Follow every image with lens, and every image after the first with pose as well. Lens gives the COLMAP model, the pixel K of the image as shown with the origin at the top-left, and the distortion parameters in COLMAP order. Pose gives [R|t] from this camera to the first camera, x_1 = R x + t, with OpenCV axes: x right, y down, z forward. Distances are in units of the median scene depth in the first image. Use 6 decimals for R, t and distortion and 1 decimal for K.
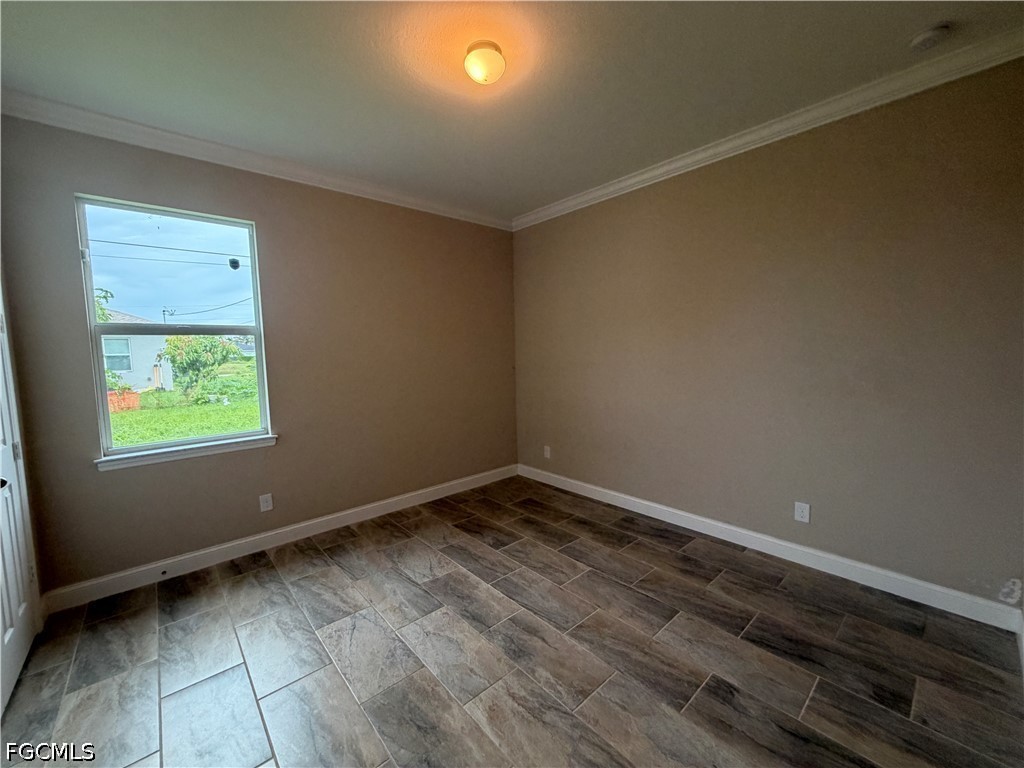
lens RADIAL K [[406.6, 0, 509.7], [0, 406.6, 389.2], [0, 0, 1]] dist [0.002006, -0.000378]
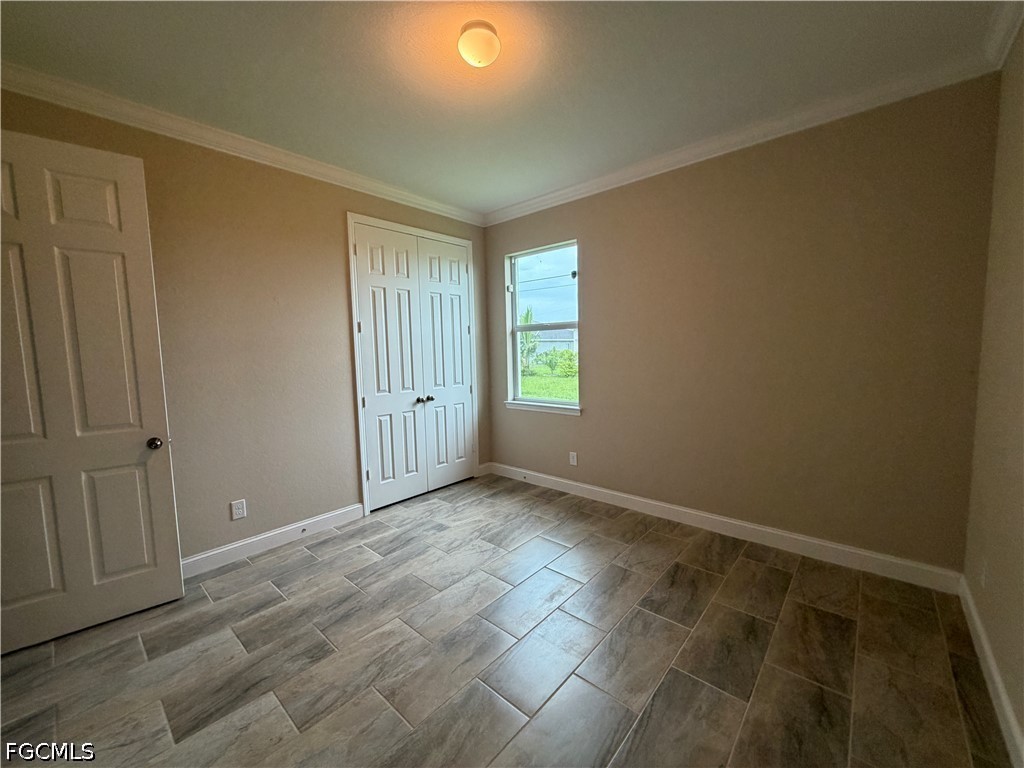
lens RADIAL K [[406.6, 0, 521.4], [0, 406.6, 402.1], [0, 0, 1]] dist [0.002006, -0.000378]
pose [[0.123739, 0.149005, -0.981064, 0.650947], [-0.073097, 0.987345, 0.140739, -0.073093], [0.989619, 0.054298, 0.133065, 0.684058]]
